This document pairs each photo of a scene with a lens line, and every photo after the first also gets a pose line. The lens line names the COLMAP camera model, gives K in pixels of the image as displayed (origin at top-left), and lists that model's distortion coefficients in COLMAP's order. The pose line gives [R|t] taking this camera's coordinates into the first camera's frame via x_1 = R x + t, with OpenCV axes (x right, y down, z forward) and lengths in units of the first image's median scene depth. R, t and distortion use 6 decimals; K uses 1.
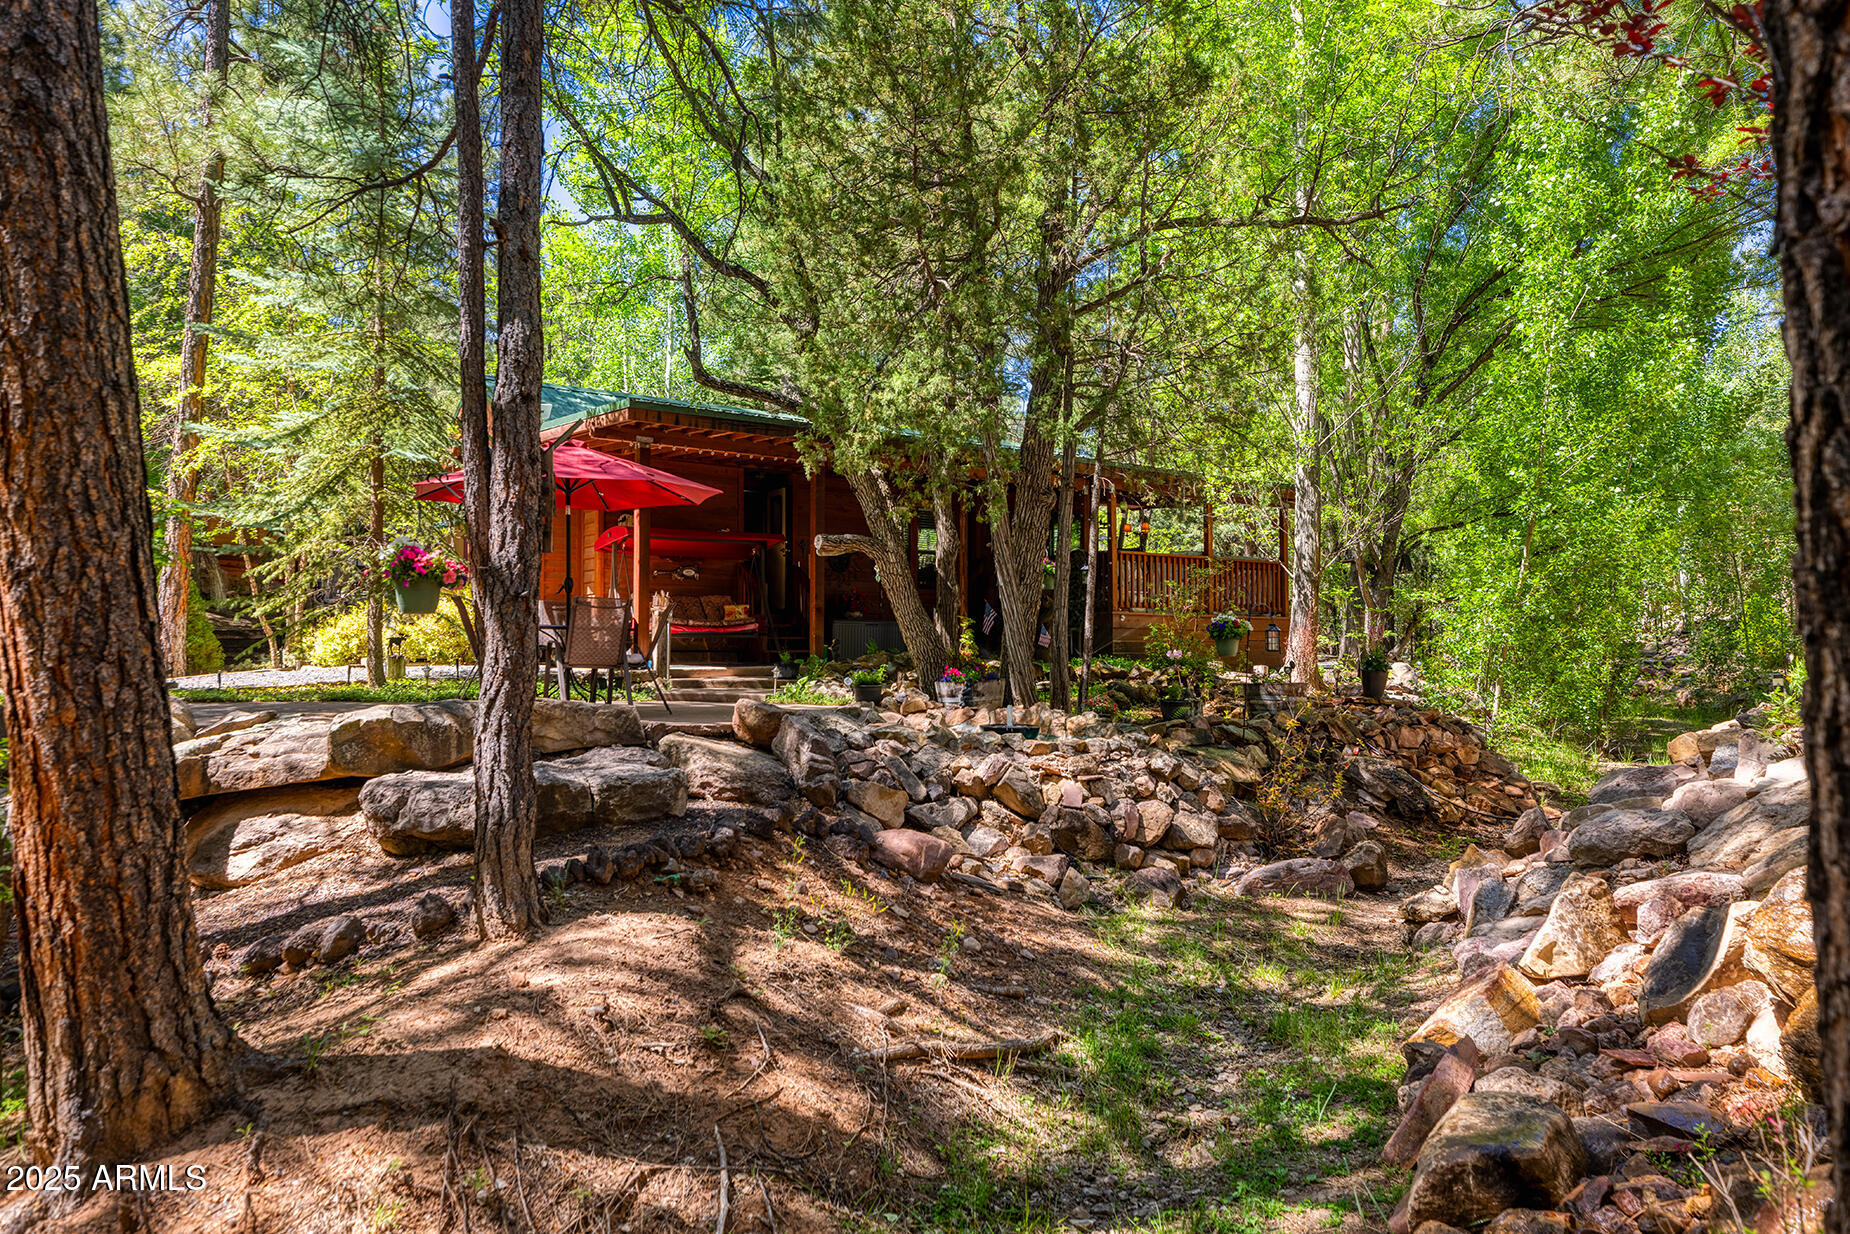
lens RADIAL K [[1134.3, 0, 925.0], [0, 1134.3, 617.0], [0, 0, 1]] dist [0.000192, -0.000085]
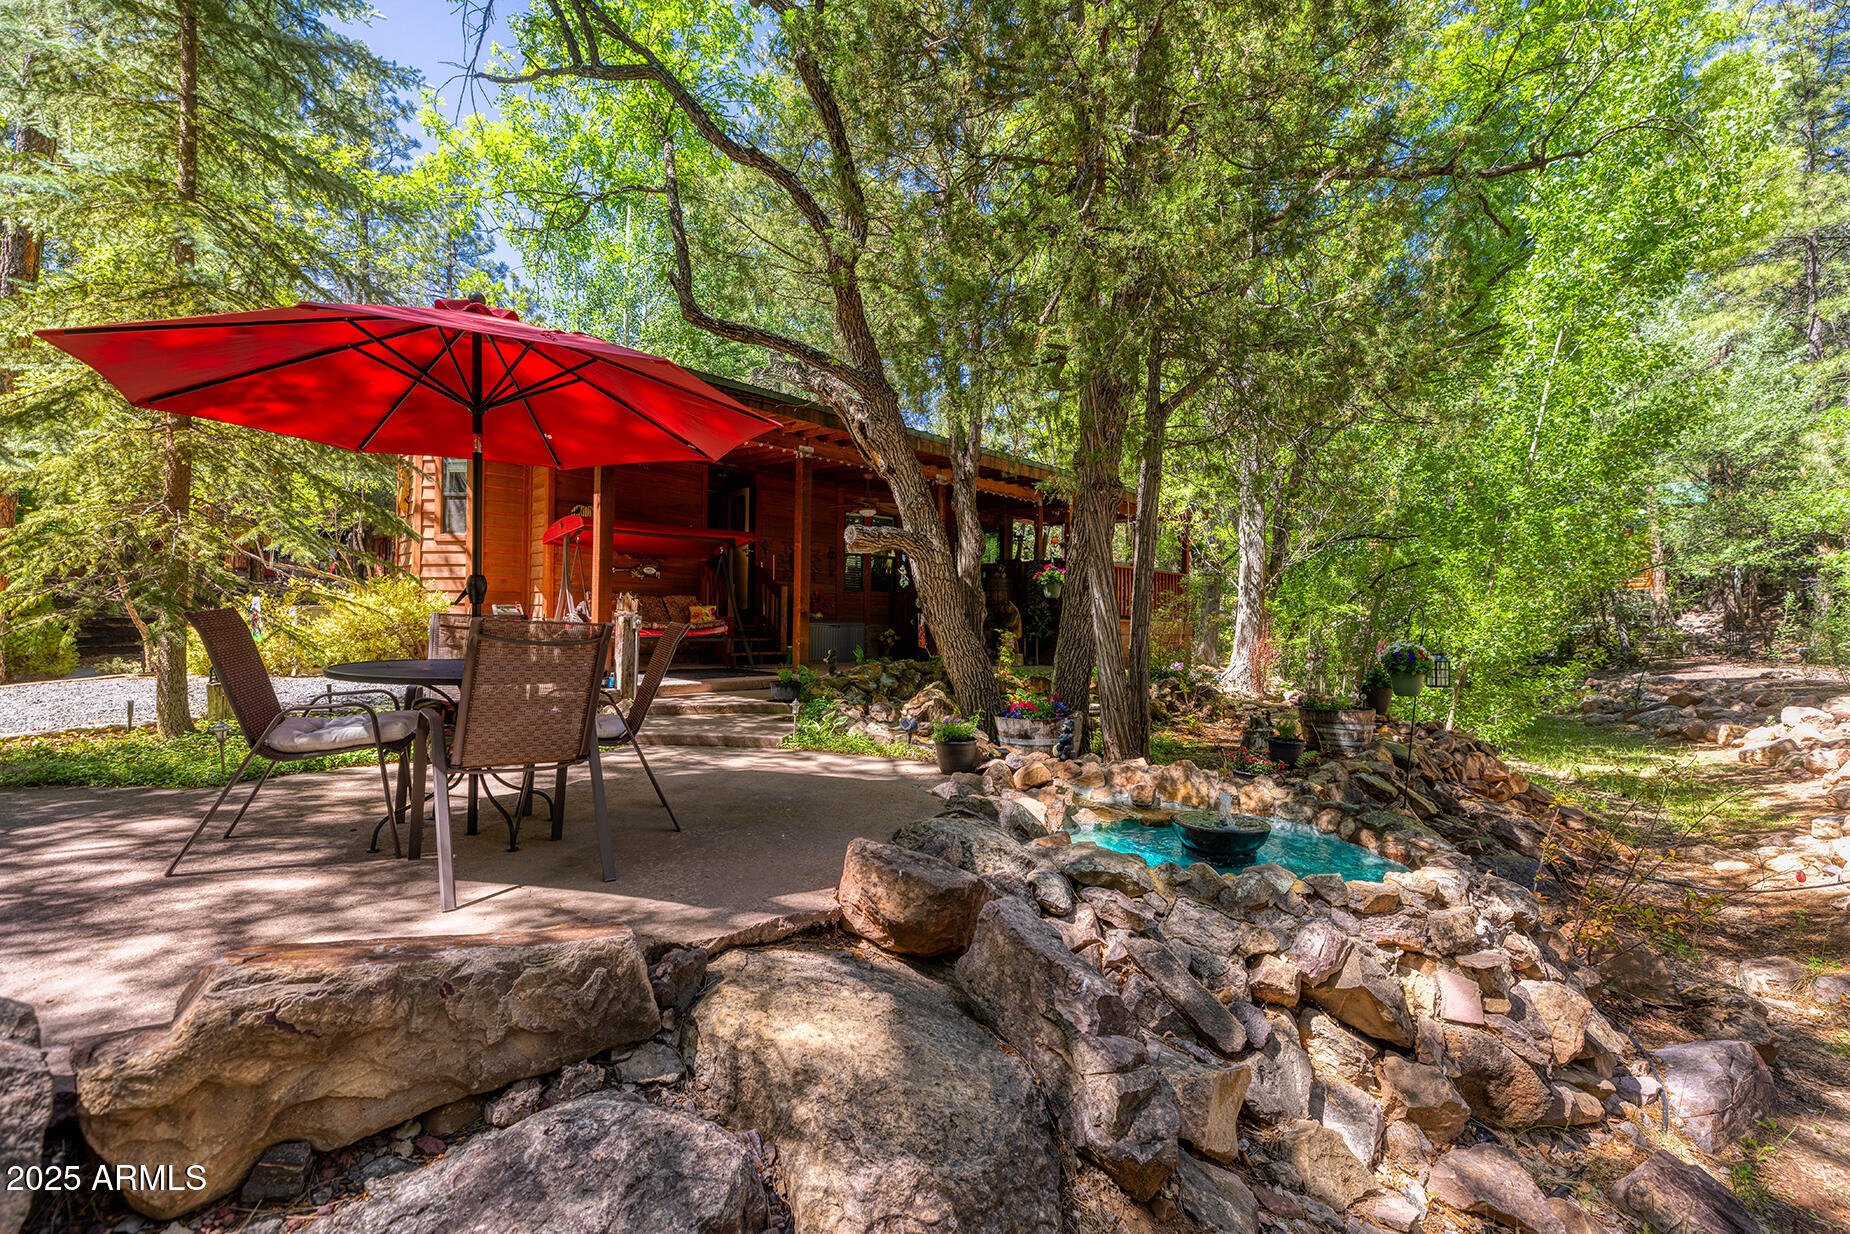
lens RADIAL K [[796.0, 0, 925.0], [0, 796.0, 617.0], [0, 0, 1]] dist [0.001054, 0.000290]
pose [[0.987939, 0.014927, 0.154121, -0.109017], [-0.016634, 0.999814, 0.009790, -0.014194], [-0.153946, -0.012235, 0.988003, 0.397339]]
